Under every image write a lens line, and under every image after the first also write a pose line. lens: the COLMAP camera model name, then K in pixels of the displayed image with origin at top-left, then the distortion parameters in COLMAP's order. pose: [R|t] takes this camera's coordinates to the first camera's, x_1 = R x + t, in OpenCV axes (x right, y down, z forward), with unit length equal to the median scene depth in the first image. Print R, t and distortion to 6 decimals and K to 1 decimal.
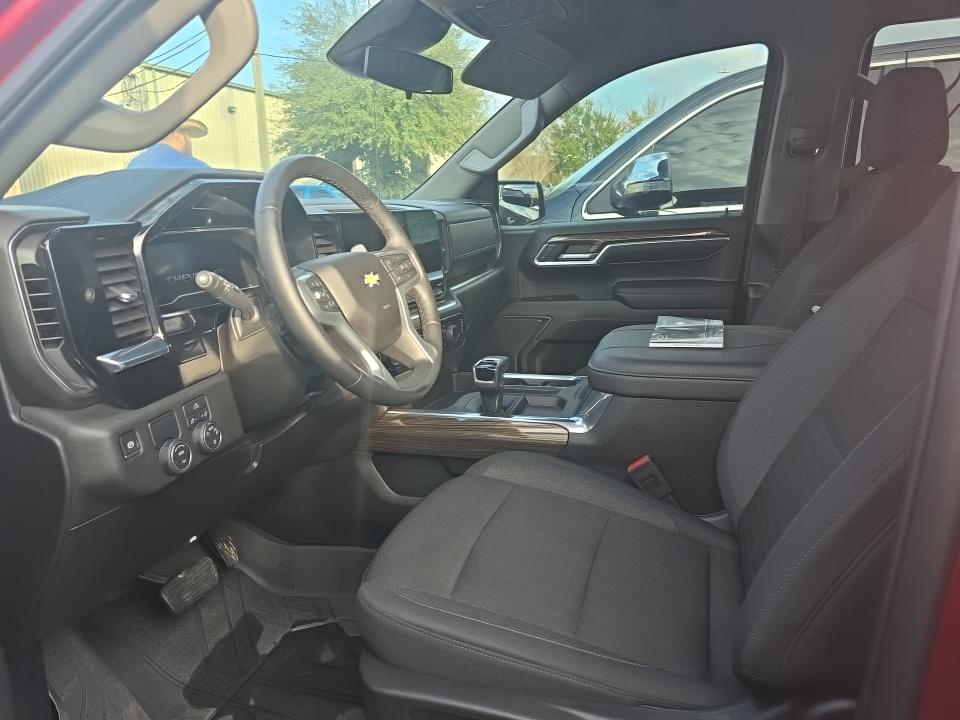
lens RADIAL K [[636.4, 0, 480.0], [0, 636.4, 360.0], [0, 0, 1]] dist [0.041328, -0.040017]
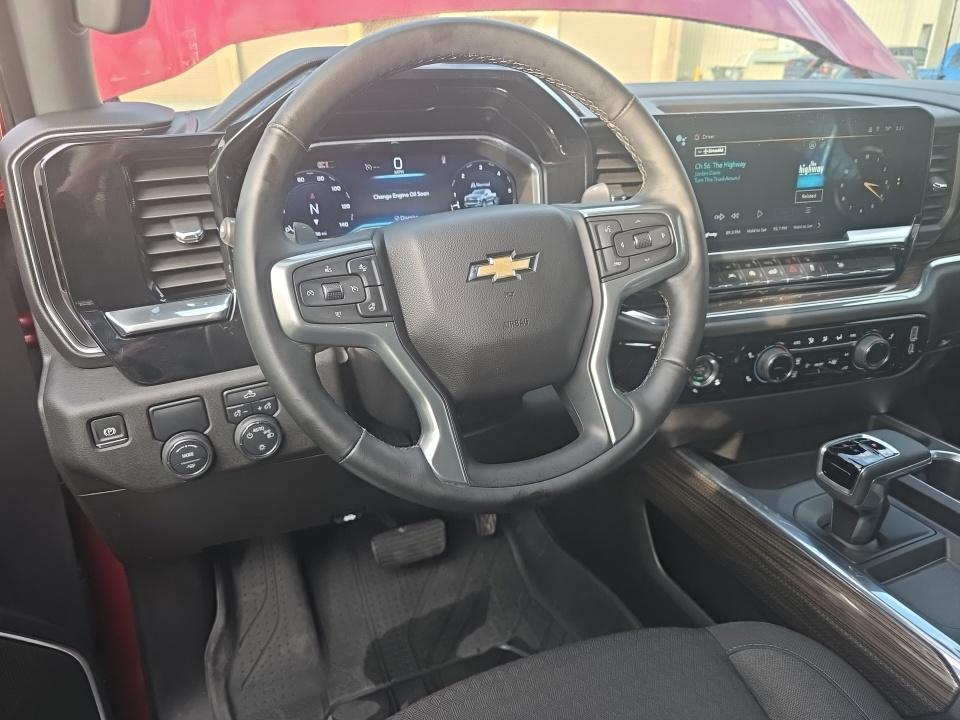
lens RADIAL K [[636.4, 0, 480.0], [0, 636.4, 360.0], [0, 0, 1]] dist [0.041328, -0.040017]
pose [[0.633855, 0.313245, -0.707182, 0.182290], [-0.181503, 0.949028, 0.257688, -0.158093], [0.751854, -0.034981, 0.658401, 0.552781]]
